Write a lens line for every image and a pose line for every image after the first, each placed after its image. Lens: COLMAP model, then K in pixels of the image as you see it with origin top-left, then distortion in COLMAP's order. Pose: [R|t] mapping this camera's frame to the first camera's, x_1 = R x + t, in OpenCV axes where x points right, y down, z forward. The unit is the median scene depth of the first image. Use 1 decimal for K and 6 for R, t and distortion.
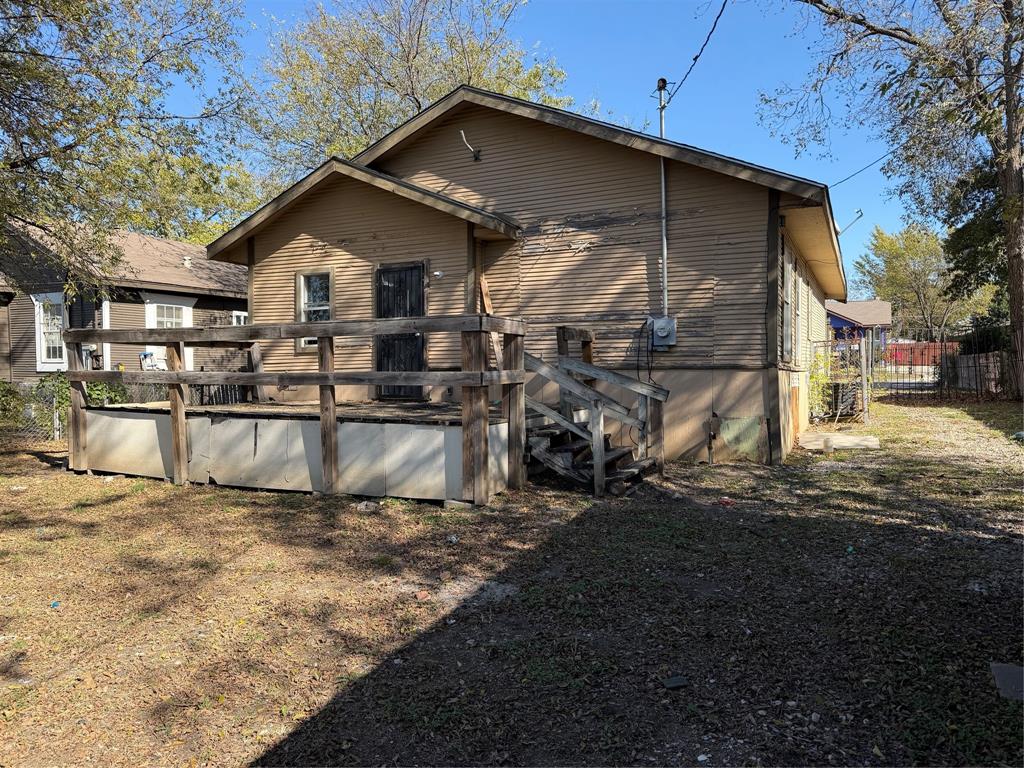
lens RADIAL K [[710.1, 0, 516.2], [0, 710.1, 385.9], [0, 0, 1]] dist [0.162494, -0.316875]
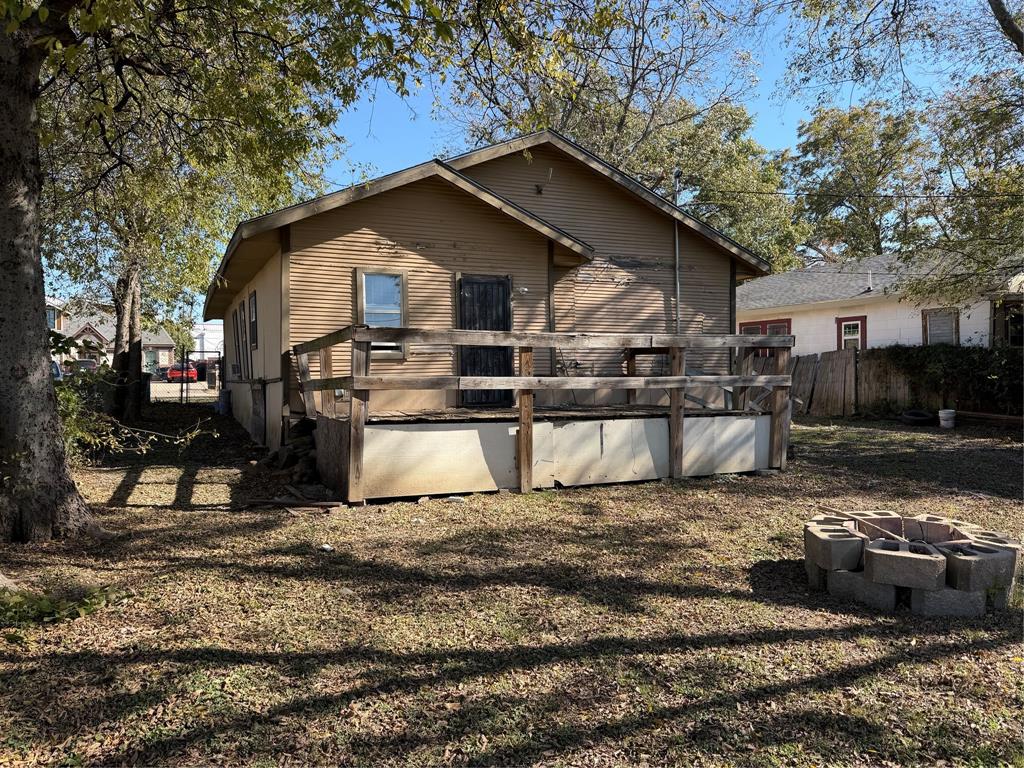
lens RADIAL K [[710.1, 0, 516.2], [0, 710.1, 385.9], [0, 0, 1]] dist [0.162494, -0.316875]
pose [[0.641088, -0.008360, 0.767422, -0.973024], [0.025175, 0.999632, -0.010141, 0.001387], [-0.767055, 0.025821, 0.641062, 0.315146]]
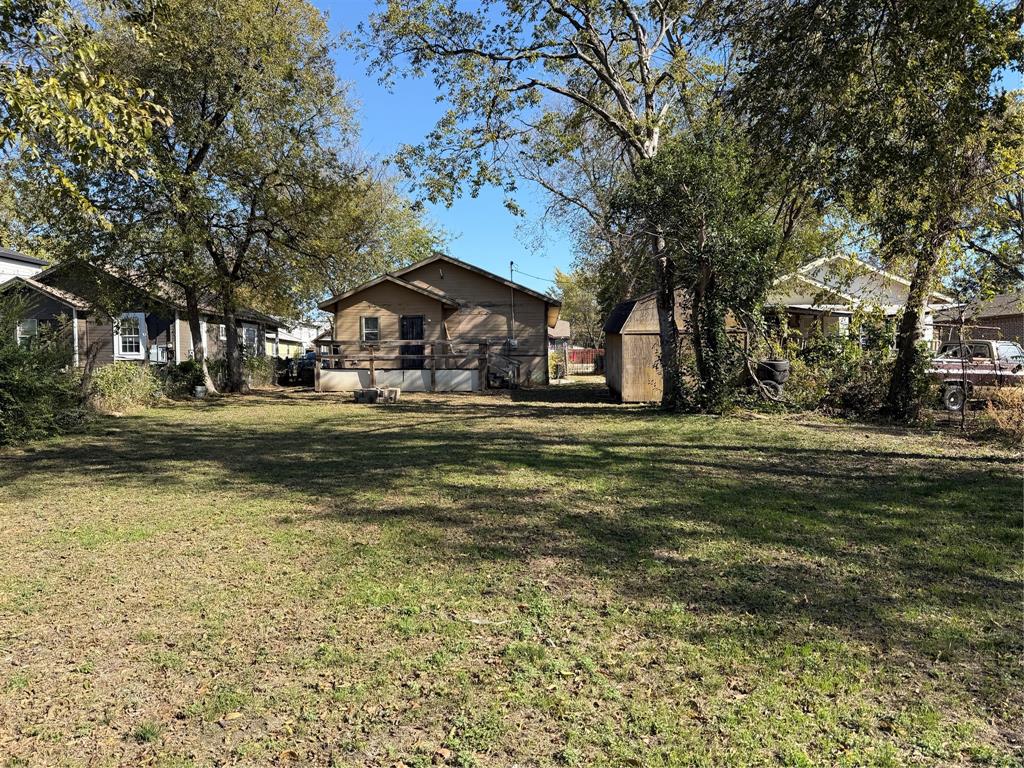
lens RADIAL K [[710.1, 0, 516.2], [0, 710.1, 385.9], [0, 0, 1]] dist [0.162494, -0.316875]
pose [[0.916877, -0.010768, 0.399025, -0.886391], [0.012518, 0.999920, -0.001780, 0.097051], [-0.398974, 0.006627, 0.916938, -1.585377]]
